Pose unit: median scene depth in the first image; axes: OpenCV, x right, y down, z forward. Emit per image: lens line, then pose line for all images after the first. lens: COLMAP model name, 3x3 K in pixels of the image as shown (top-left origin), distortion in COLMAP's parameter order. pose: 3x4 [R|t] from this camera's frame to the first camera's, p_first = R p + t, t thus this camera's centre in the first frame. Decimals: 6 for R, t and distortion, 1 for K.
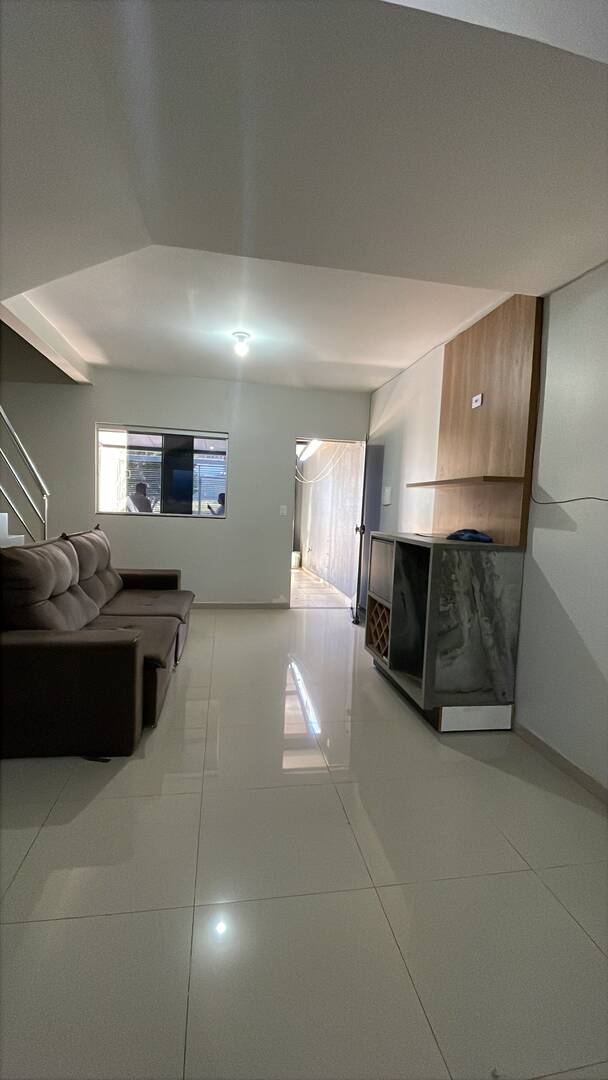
lens RADIAL K [[462.2, 0, 304.0], [0, 462.2, 540.0], [0, 0, 1]] dist [0.002722, -0.000061]
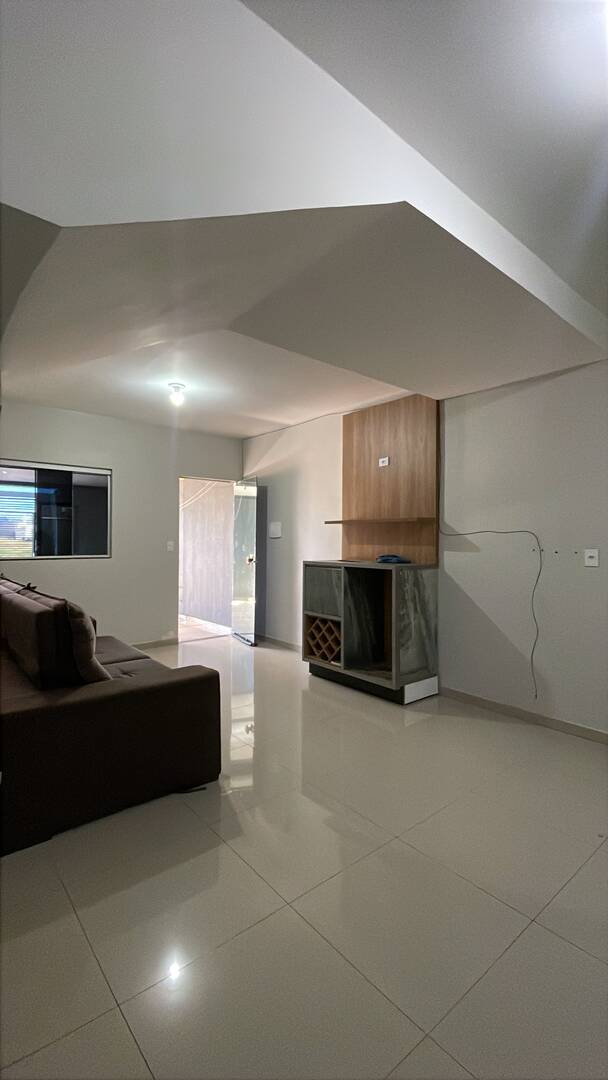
lens RADIAL K [[462.2, 0, 304.0], [0, 462.2, 540.0], [0, 0, 1]] dist [0.002722, -0.000061]
pose [[0.867086, -0.037312, 0.496759, -0.602031], [0.069094, 0.996561, -0.045750, -0.024497], [-0.493343, 0.073992, 0.866682, -0.067546]]
